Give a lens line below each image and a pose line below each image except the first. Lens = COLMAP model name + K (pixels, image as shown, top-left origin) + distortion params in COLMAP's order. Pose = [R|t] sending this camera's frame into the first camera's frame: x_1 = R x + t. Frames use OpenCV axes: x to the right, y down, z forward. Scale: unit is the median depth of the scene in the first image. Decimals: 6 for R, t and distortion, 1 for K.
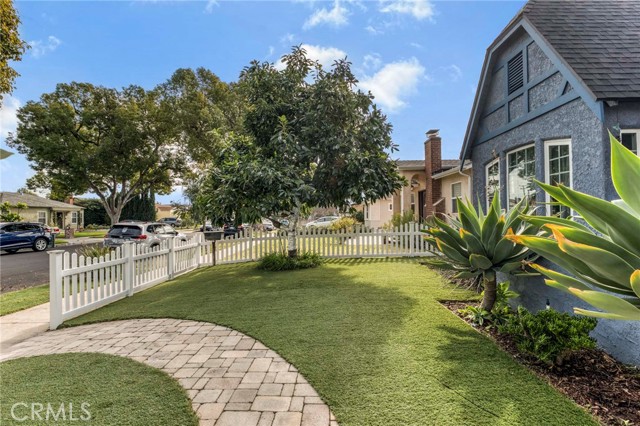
lens RADIAL K [[299.5, 0, 319.6], [0, 299.5, 212.0], [0, 0, 1]] dist [-0.003702, -0.000377]
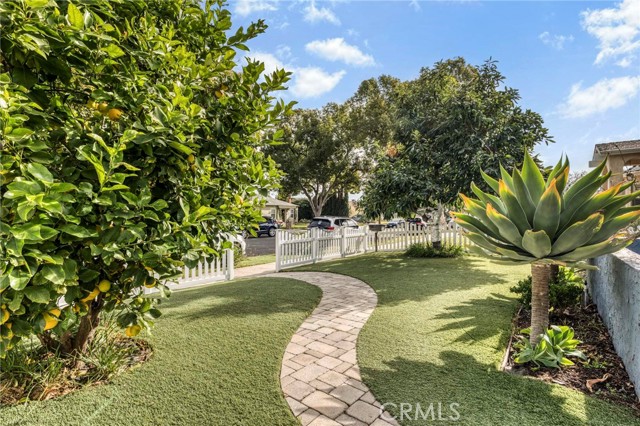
lens RADIAL K [[330.5, 0, 320.9], [0, 330.5, 213.4], [0, 0, 1]] dist [0.000184, 0.000048]
pose [[0.821967, 0.006773, -0.569494, 0.108742], [-0.000242, 0.999933, 0.011543, 0.002476], [0.569535, -0.009350, 0.821914, -0.115314]]
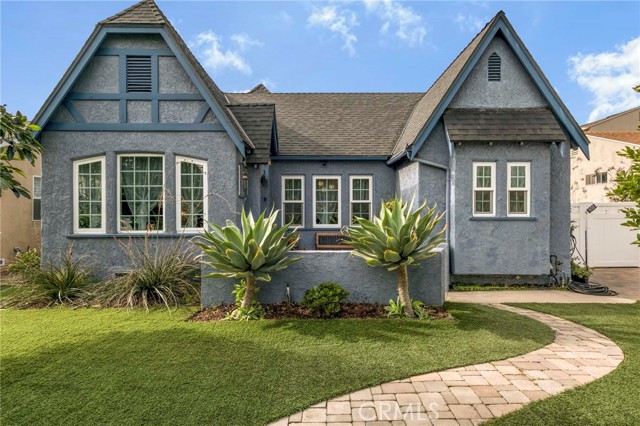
lens RADIAL K [[370.6, 0, 321.7], [0, 370.6, 217.1], [0, 0, 1]] dist [0.007033, -0.000187]
pose [[-0.059518, 0.014325, 0.998124, -0.164343], [-0.006899, 0.999867, -0.014761, -0.000024], [-0.998203, -0.007764, -0.059411, 0.150594]]
